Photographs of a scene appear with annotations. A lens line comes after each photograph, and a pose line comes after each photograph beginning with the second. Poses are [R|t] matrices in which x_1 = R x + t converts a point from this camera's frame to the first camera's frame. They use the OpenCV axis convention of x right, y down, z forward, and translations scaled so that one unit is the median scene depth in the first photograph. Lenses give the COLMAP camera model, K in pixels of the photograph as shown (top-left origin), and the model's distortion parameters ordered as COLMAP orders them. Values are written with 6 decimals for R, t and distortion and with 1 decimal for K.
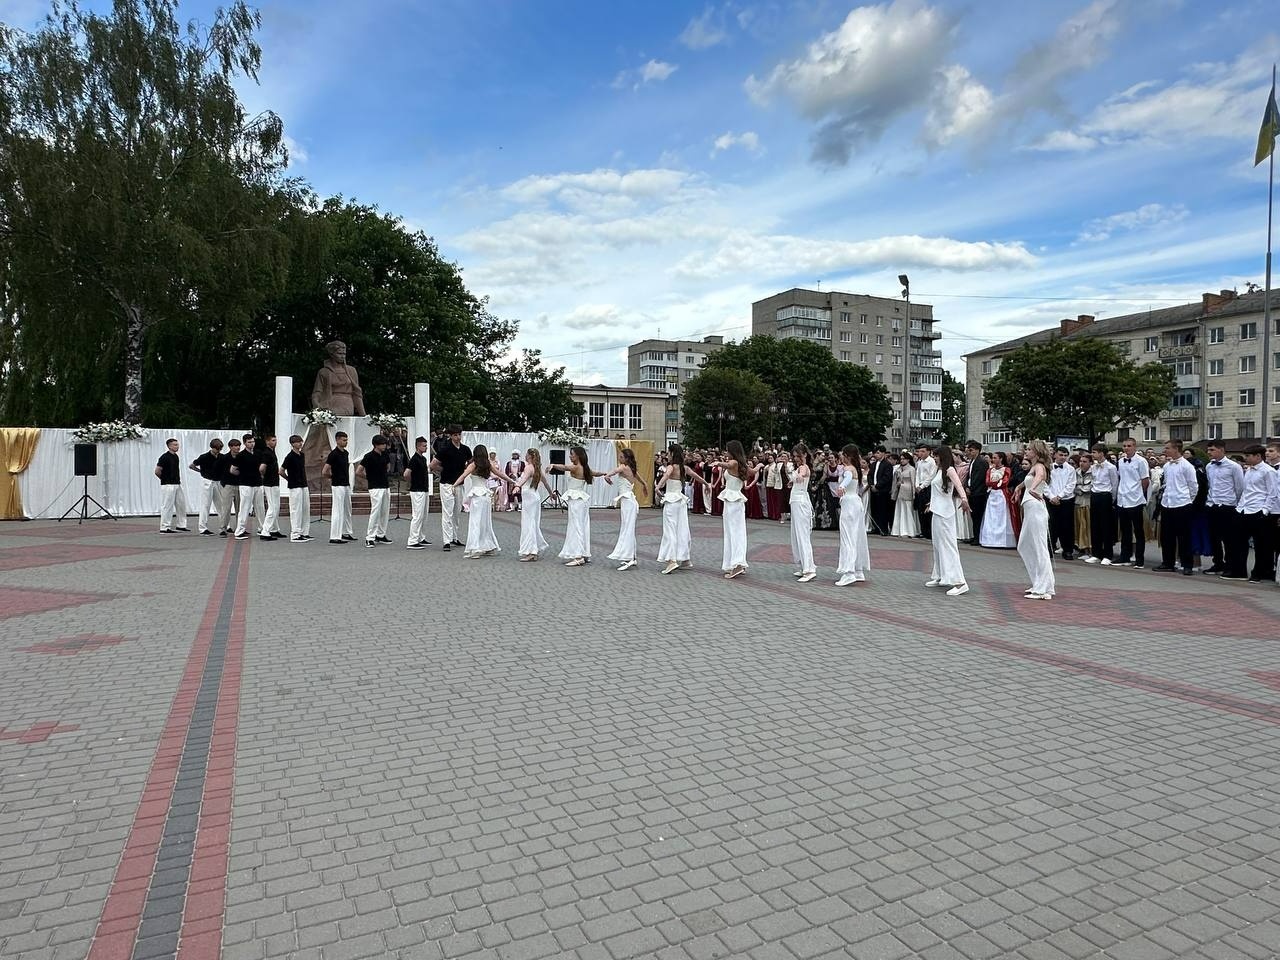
lens RADIAL K [[808.3, 0, 646.4], [0, 808.3, 476.6], [0, 0, 1]] dist [-0.004235, 0.002318]
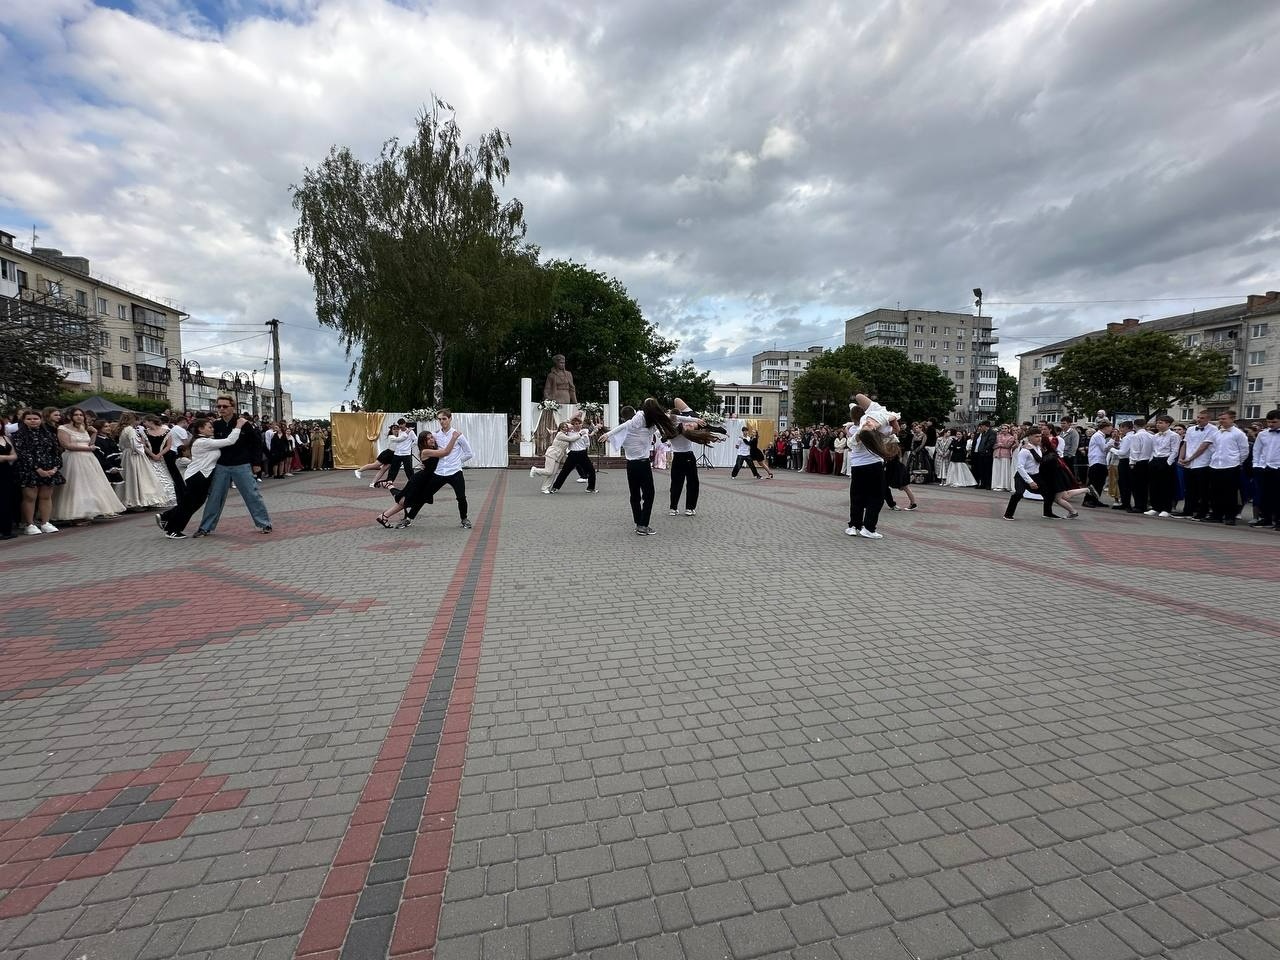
lens RADIAL K [[546.4, 0, 640.2], [0, 546.4, 477.6], [0, 0, 1]] dist [-0.004355, 0.000788]
pose [[0.975635, 0.017562, -0.218697, -0.036222], [-0.005677, 0.998478, 0.054852, 0.021567], [0.219328, -0.052274, 0.974250, 0.119628]]
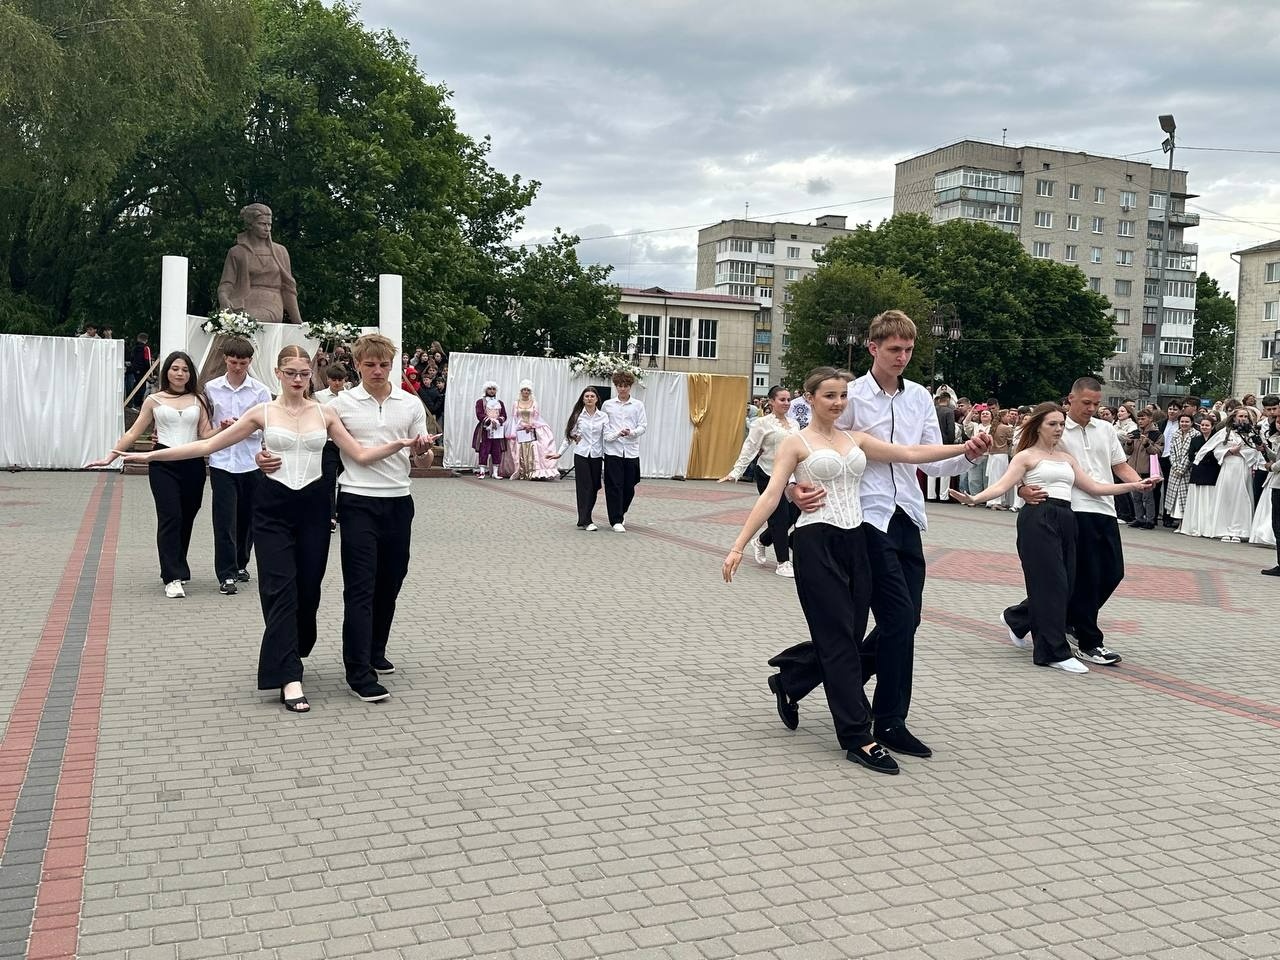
lens RADIAL K [[1214.4, 0, 653.7], [0, 1214.4, 474.2], [0, 0, 1]] dist [0.182192, -0.355749]
pose [[0.998200, 0.033080, -0.050020, -0.063176], [-0.031211, 0.998801, 0.037704, -0.003531], [0.051208, -0.036075, 0.998036, 0.135271]]
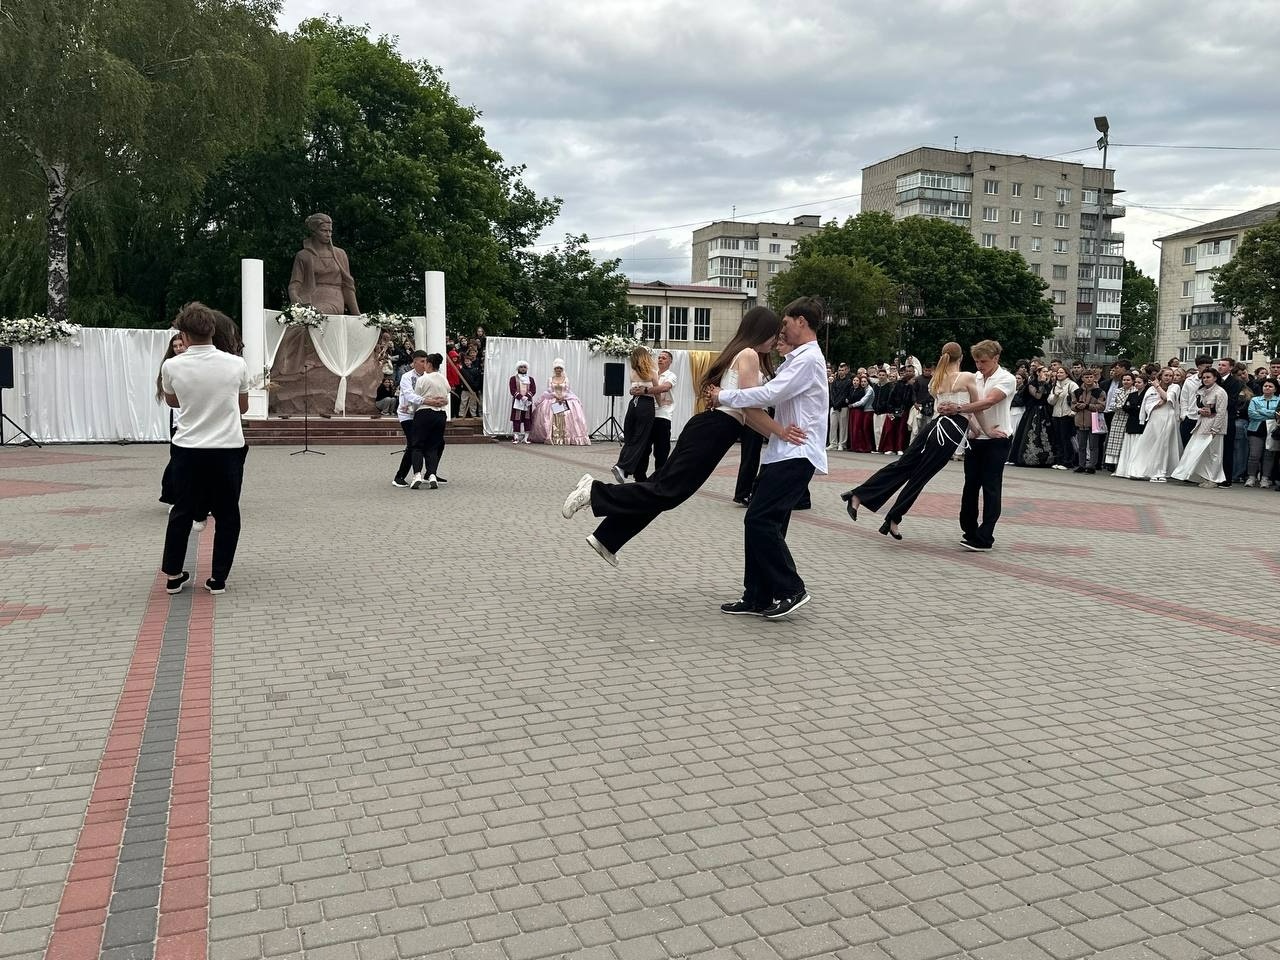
lens RADIAL K [[1031.6, 0, 639.4], [0, 1031.6, 476.6], [0, 0, 1]] dist [0.162437, -0.287437]
pose [[0.997642, 0.014943, -0.066984, -0.081401], [-0.010192, 0.997444, 0.070719, 0.016621], [0.067870, -0.069869, 0.995245, 0.144524]]
